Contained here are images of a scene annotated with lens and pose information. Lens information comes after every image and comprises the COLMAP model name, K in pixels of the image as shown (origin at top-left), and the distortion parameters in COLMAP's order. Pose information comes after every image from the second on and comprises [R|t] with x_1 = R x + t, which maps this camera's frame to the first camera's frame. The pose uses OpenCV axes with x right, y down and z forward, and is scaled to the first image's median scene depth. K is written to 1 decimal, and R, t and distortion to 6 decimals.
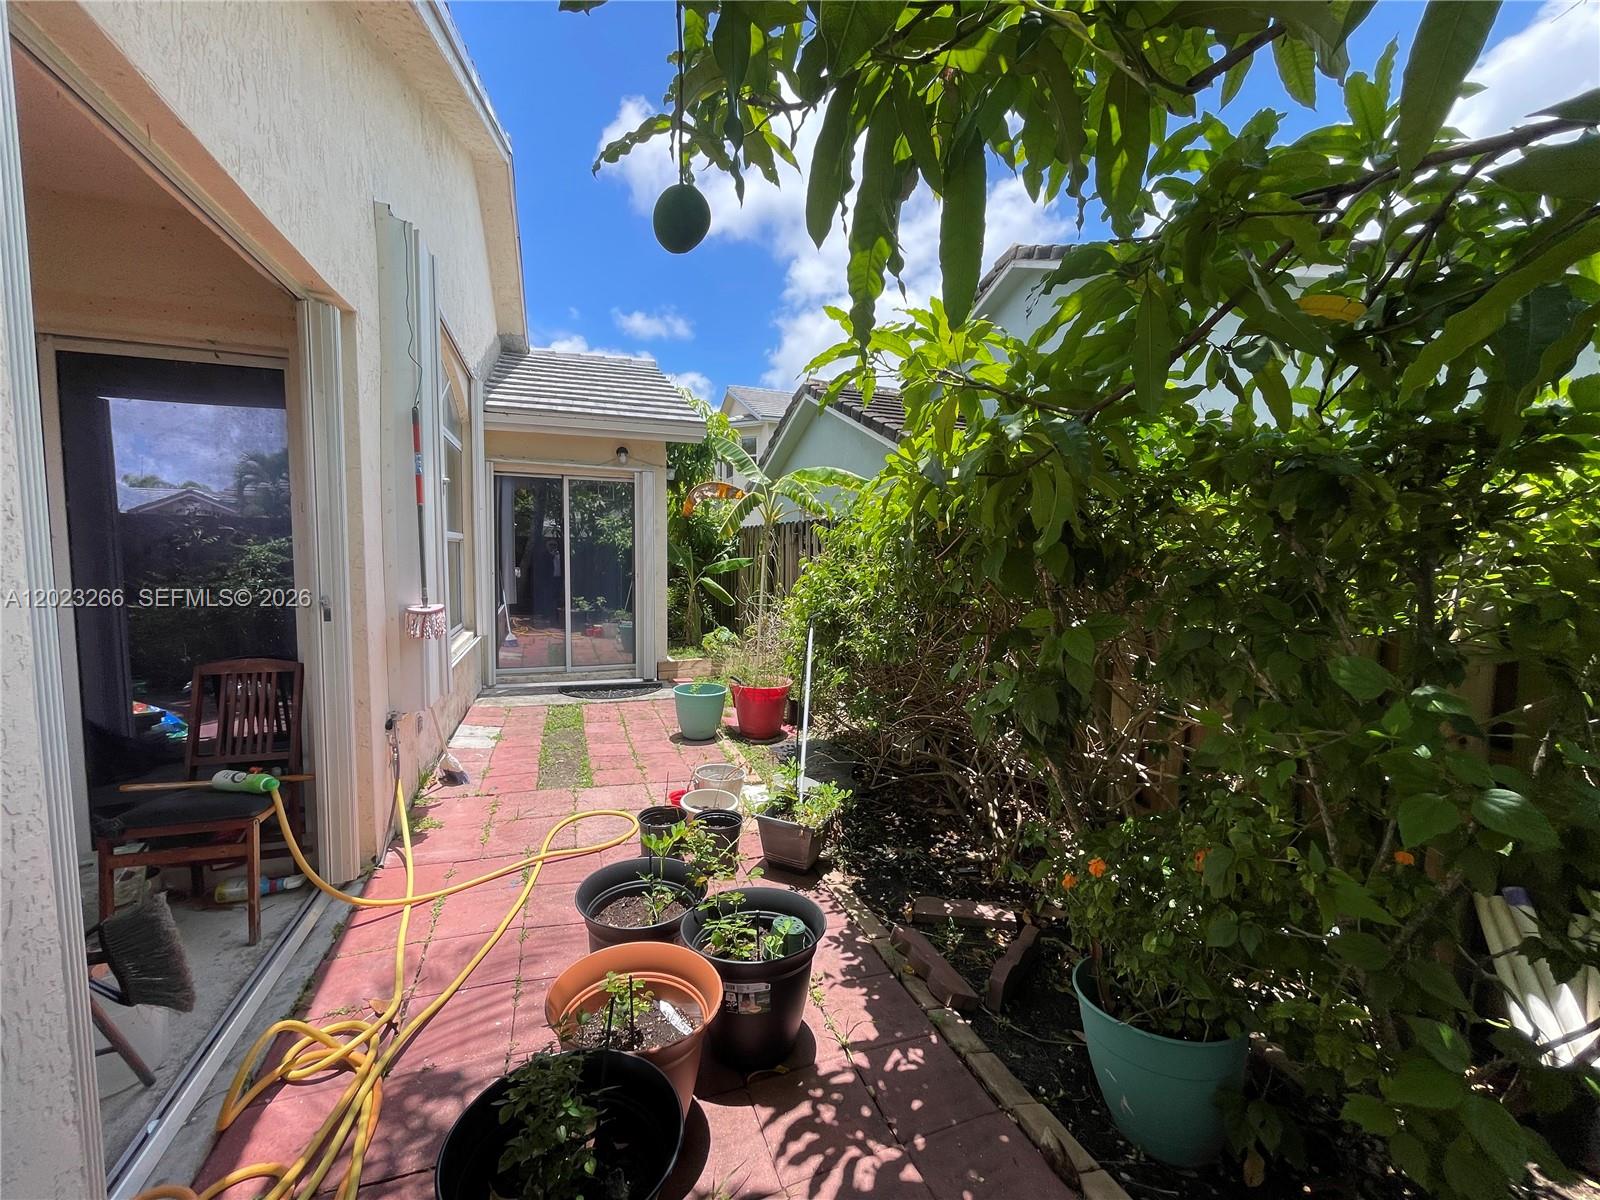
lens RADIAL K [[646.4, 0, 798.5], [0, 646.4, 606.2], [0, 0, 1]] dist [-0.005656, 0.001962]
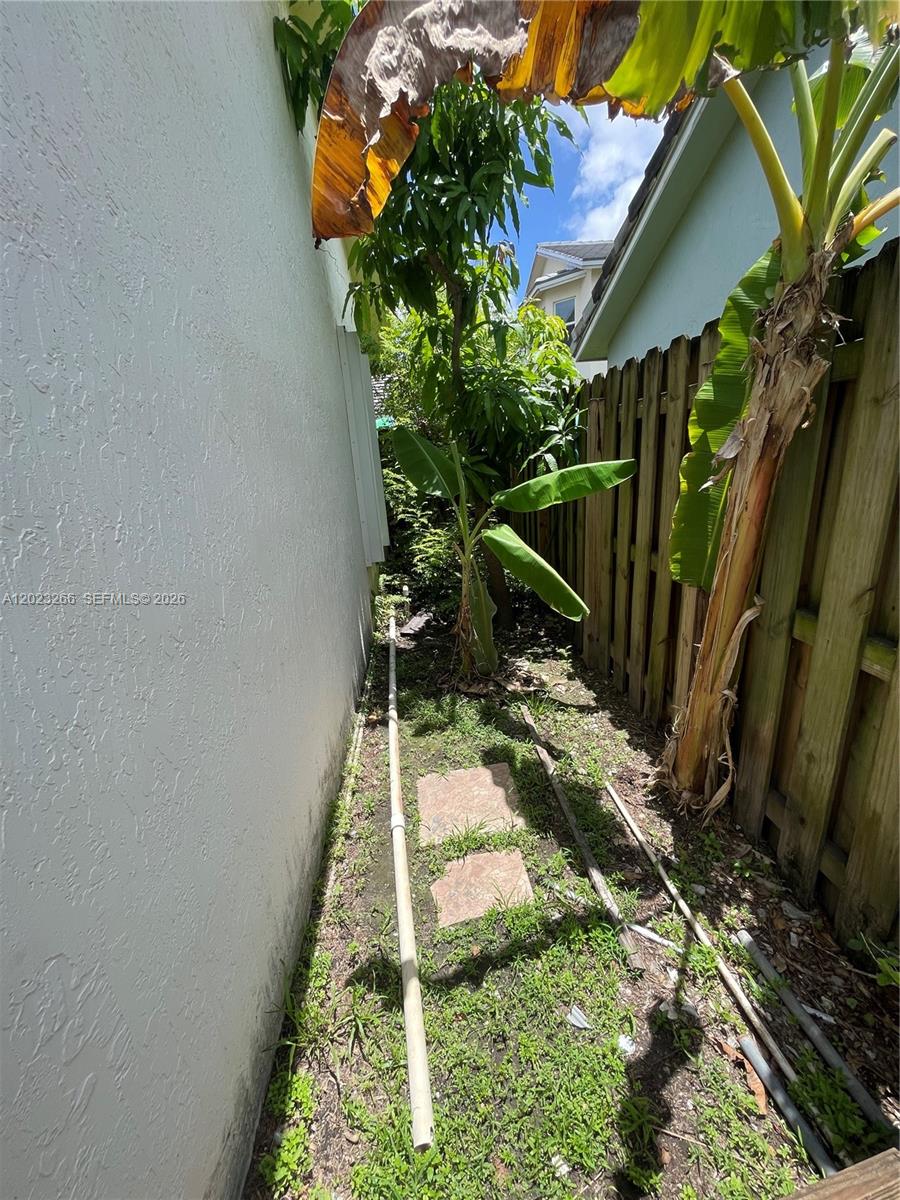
lens RADIAL K [[484.8, 0, 448.5], [0, 484.8, 601.6], [0, 0, 1]] dist [-0.005656, 0.001962]
pose [[0.955087, 0.000845, -0.296324, -0.086619], [0.066451, 0.973917, 0.216957, -0.062780], [0.288778, -0.226904, 0.930119, 0.704784]]
